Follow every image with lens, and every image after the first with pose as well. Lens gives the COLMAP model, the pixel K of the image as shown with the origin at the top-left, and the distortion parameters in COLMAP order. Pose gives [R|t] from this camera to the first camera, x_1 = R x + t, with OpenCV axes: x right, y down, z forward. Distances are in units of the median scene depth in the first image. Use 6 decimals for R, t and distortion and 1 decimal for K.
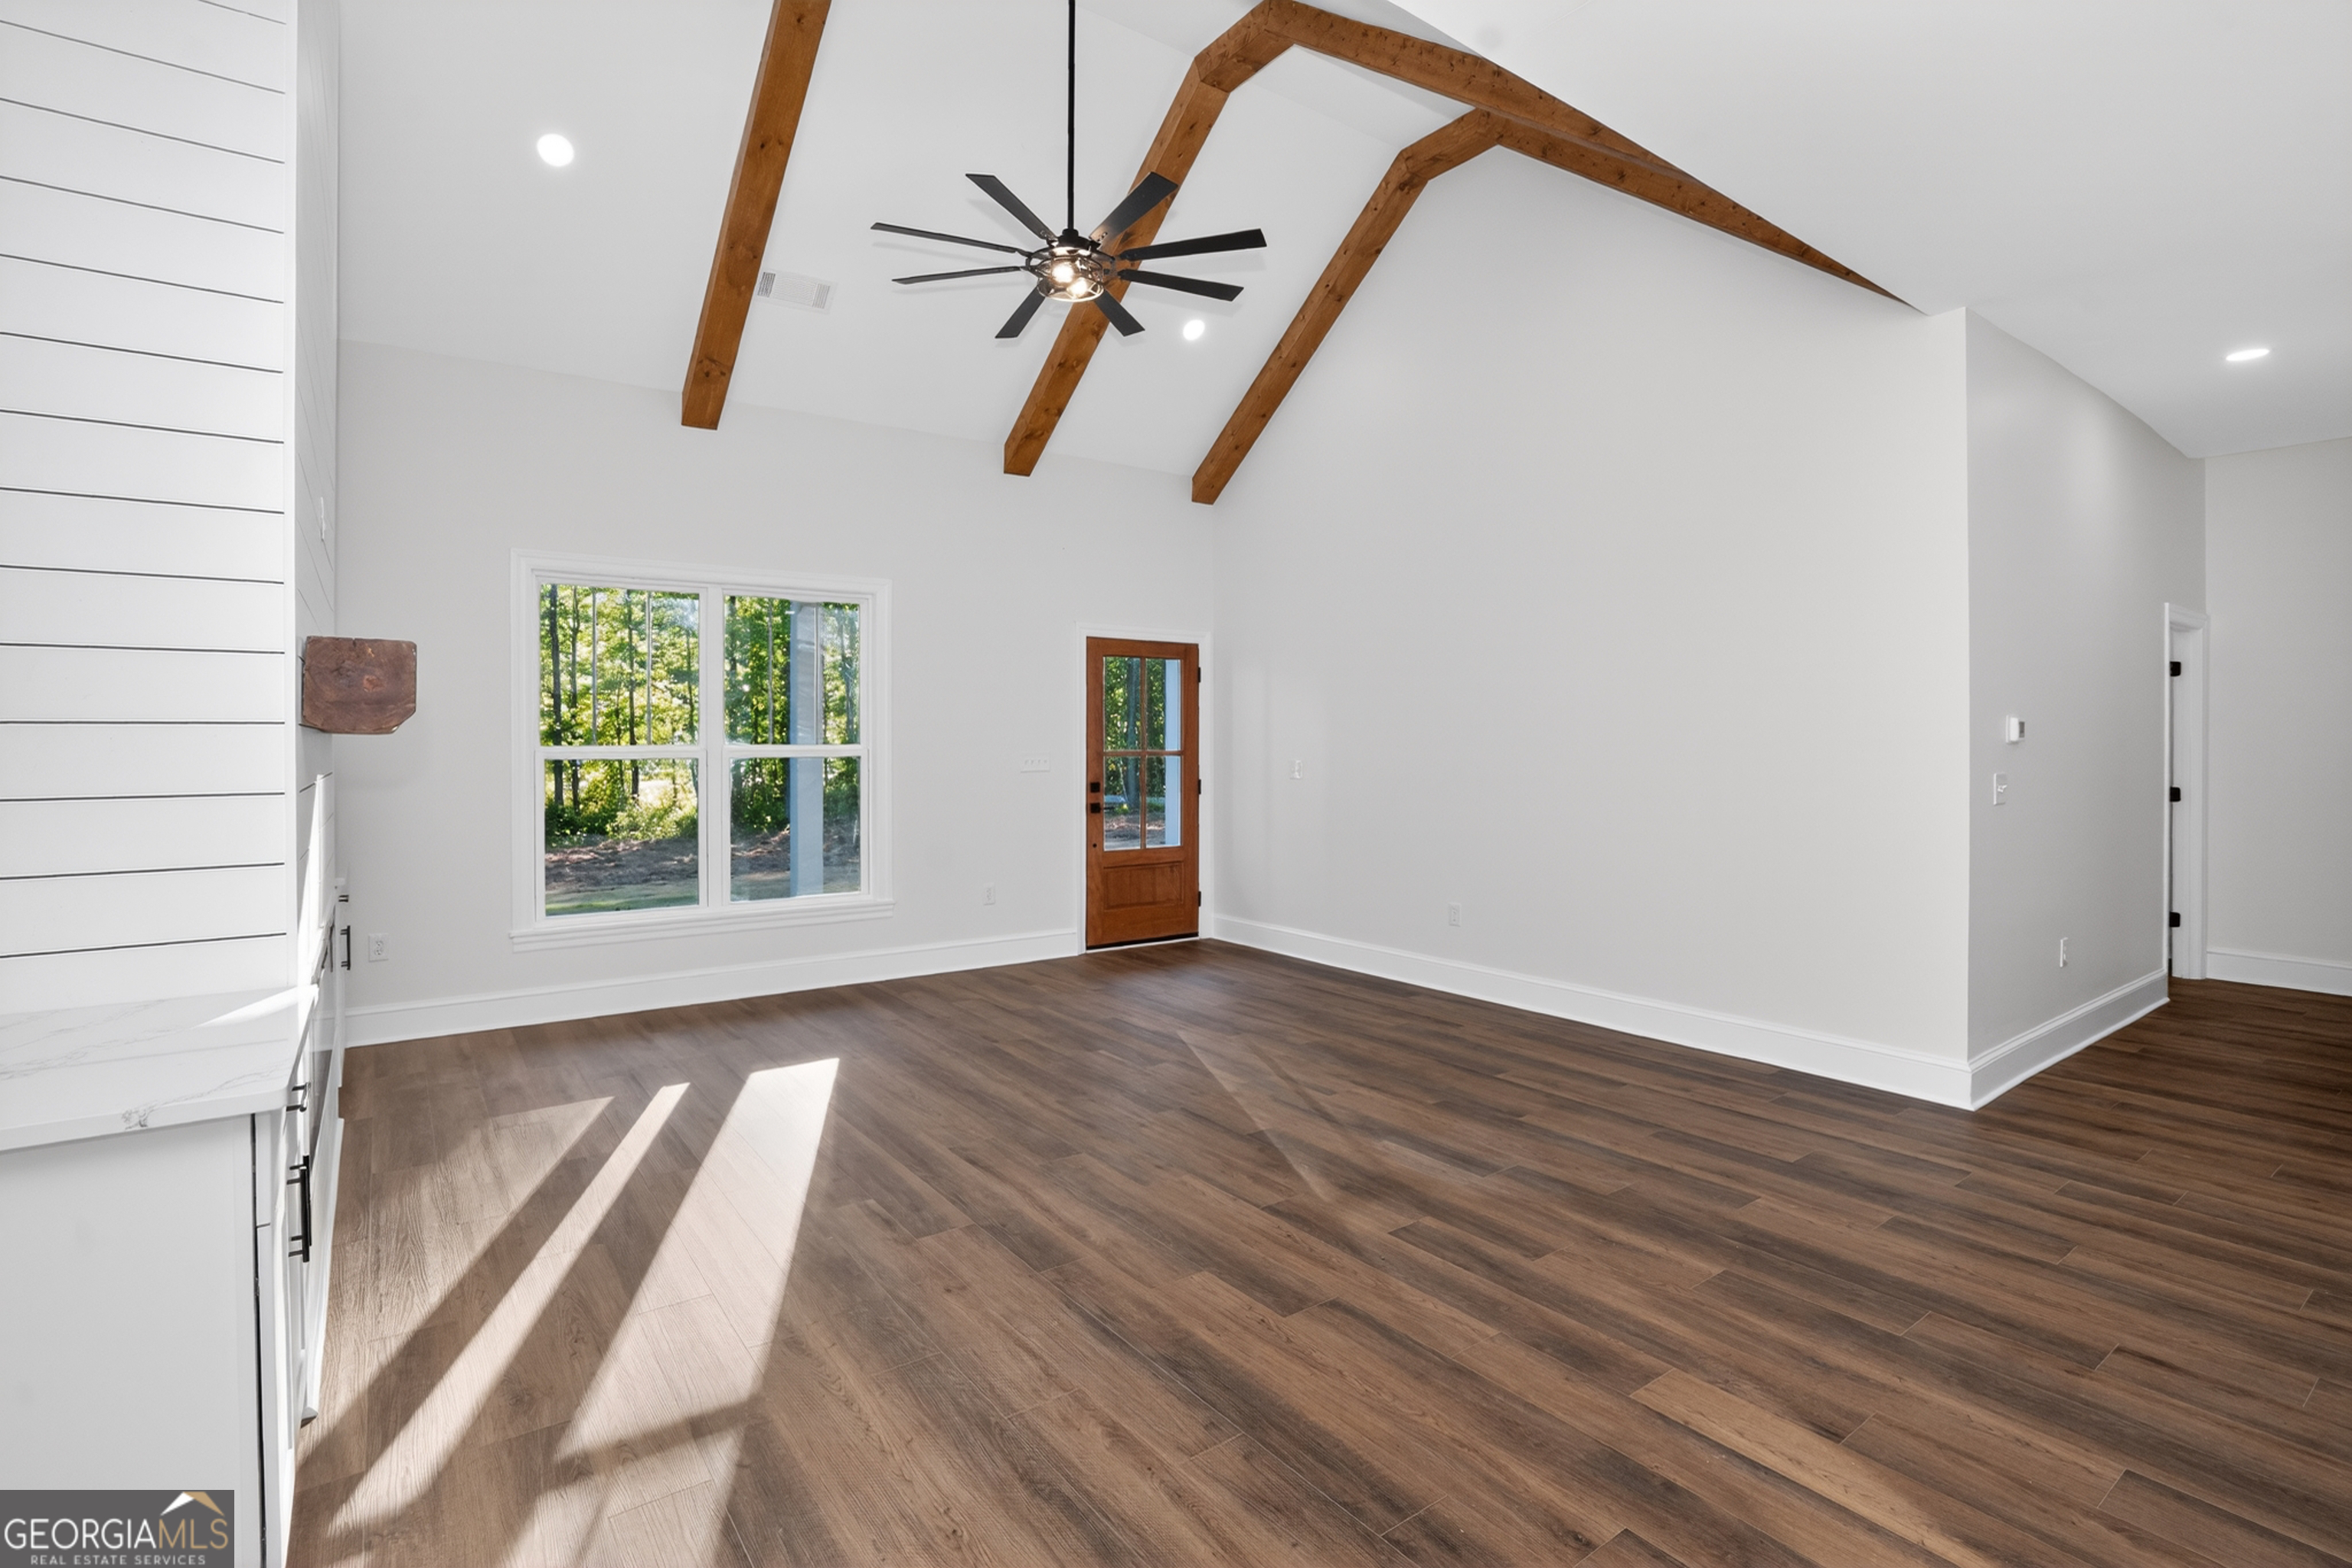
lens RADIAL K [[1112.2, 0, 1188.2], [0, 1112.2, 741.9], [0, 0, 1]] dist [-0.039692, 0.000035]
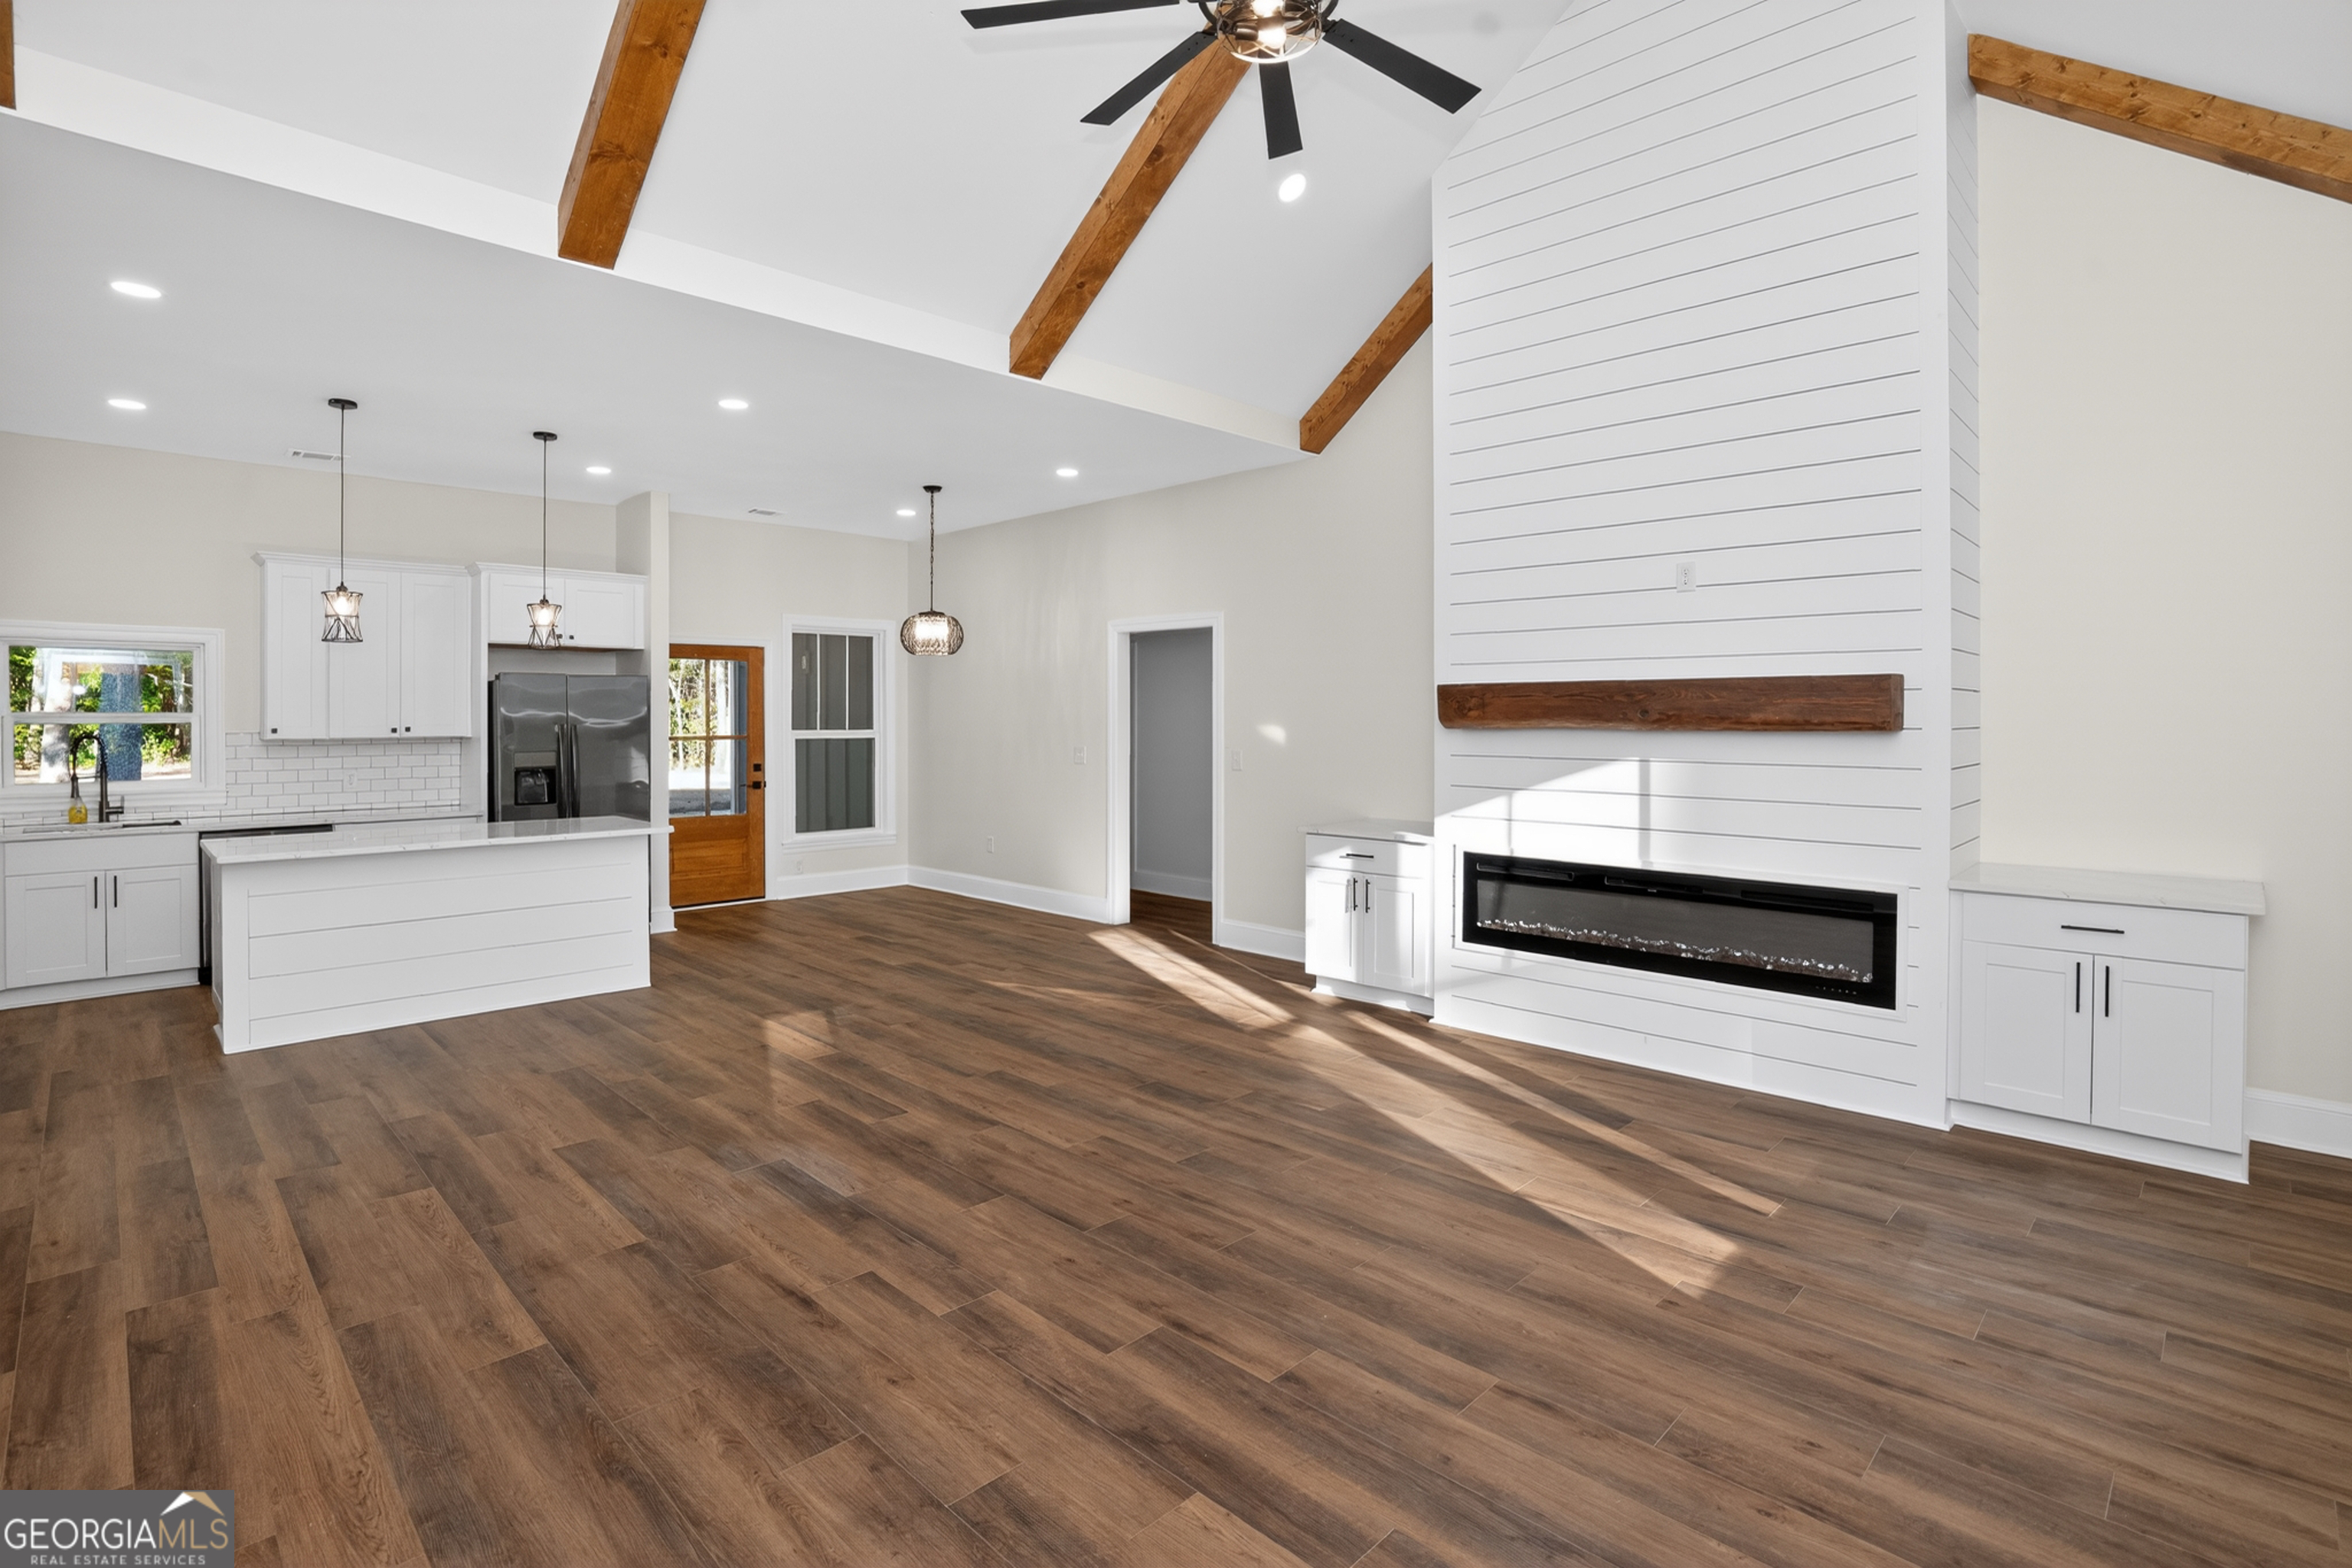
lens RADIAL K [[1112.2, 0, 1188.2], [0, 1112.2, 741.9], [0, 0, 1]] dist [-0.039692, 0.000035]
pose [[-0.988177, 0.005007, -0.153233, 0.044314], [0.001490, 0.999733, 0.023053, -0.025443], [0.153308, 0.022552, -0.987921, 2.070707]]
